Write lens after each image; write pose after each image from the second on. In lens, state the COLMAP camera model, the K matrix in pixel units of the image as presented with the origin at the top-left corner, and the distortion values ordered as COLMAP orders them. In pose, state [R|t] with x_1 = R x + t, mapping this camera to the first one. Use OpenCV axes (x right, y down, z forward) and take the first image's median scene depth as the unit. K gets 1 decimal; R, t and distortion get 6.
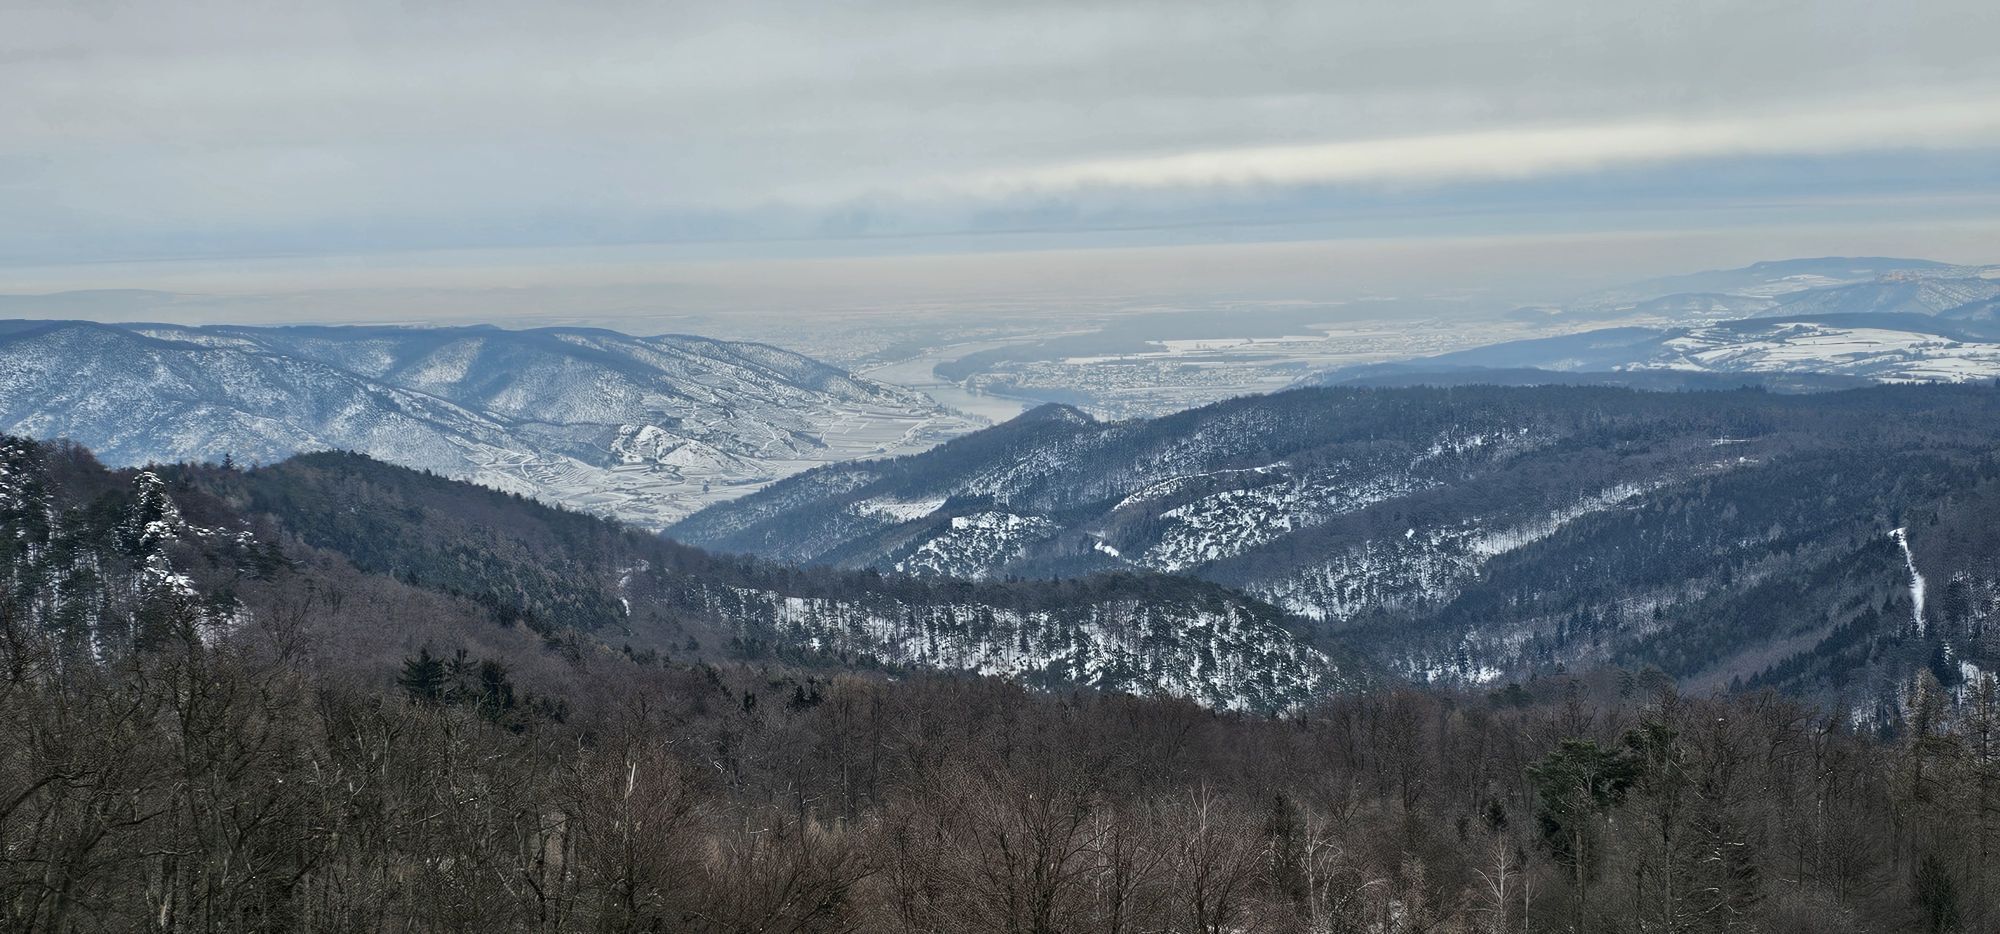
lens RADIAL K [[2958.6, 0, 1001.0], [0, 2958.6, 463.9], [0, 0, 1]] dist [0.030659, 0.000000]
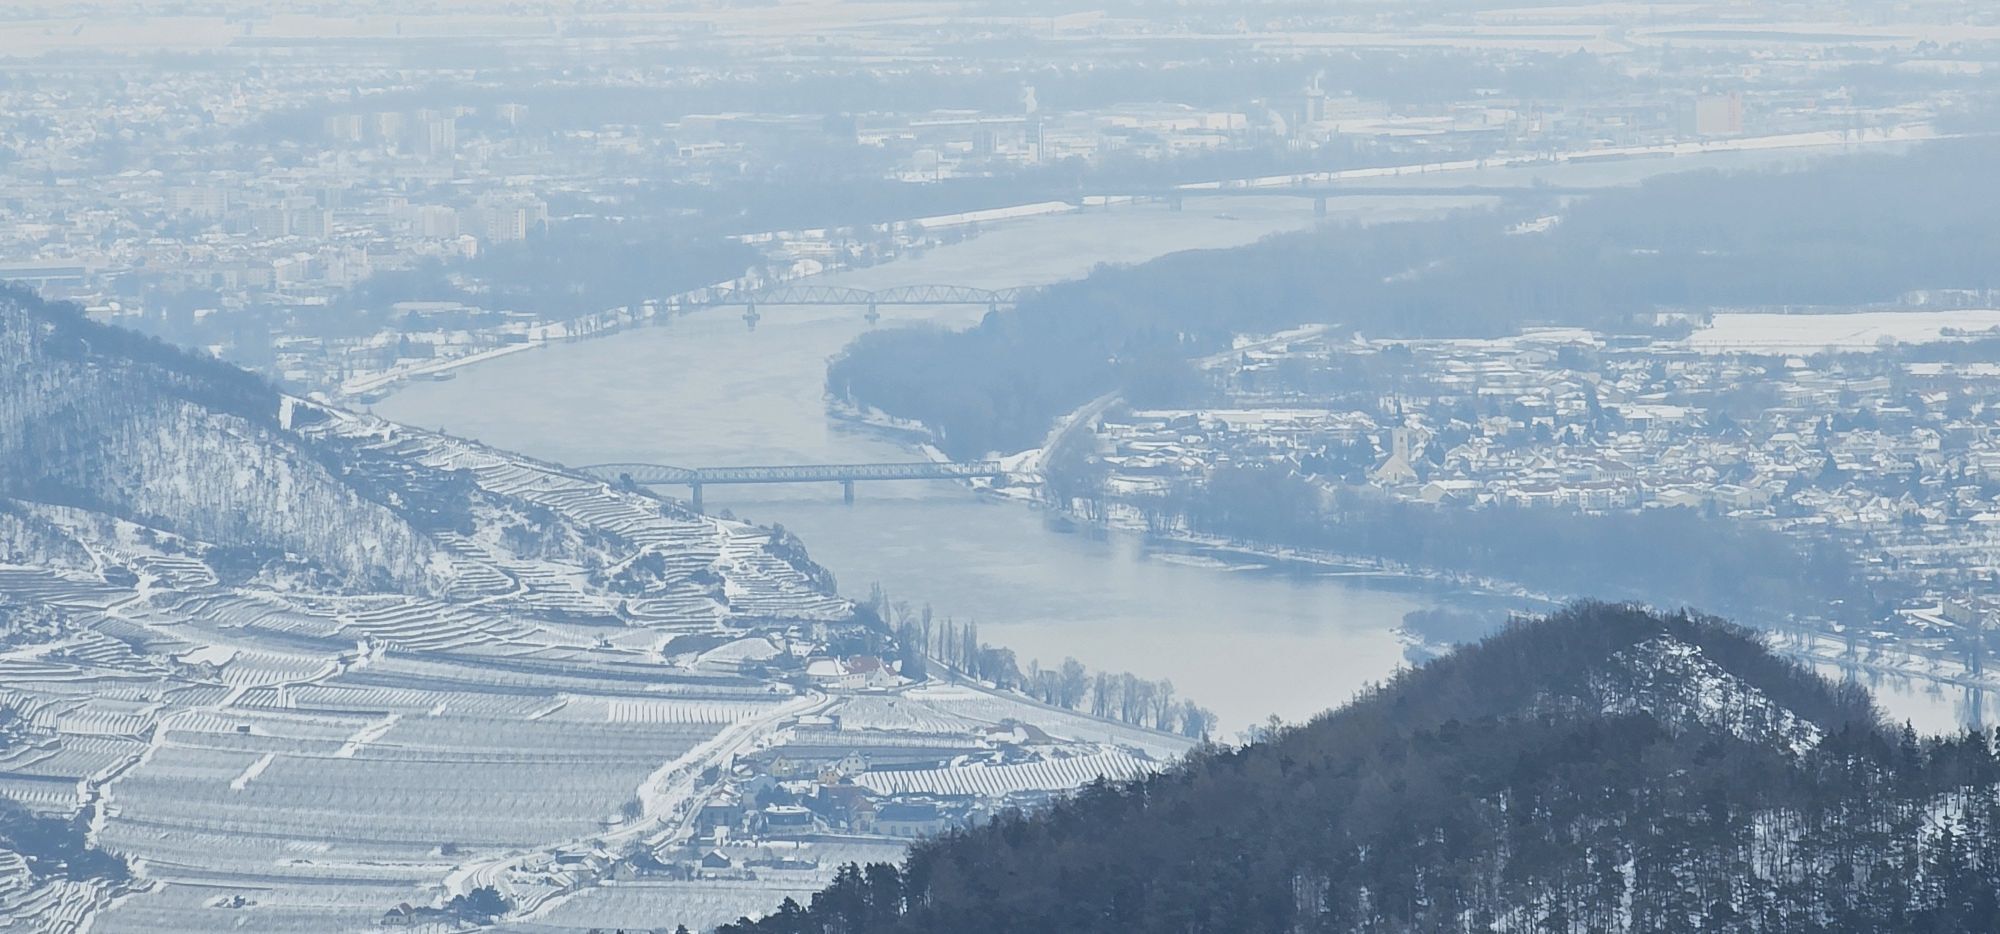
lens RADIAL K [[12802.0, 0, 1000.0], [0, 12802.0, 467.1], [0, 0, 1]] dist [-0.595040, 0.000000]
pose [[0.999774, 0.016634, -0.013255, -0.005199], [-0.016909, 0.999638, -0.020907, -0.013514], [0.012903, 0.021126, 0.999694, 0.340443]]
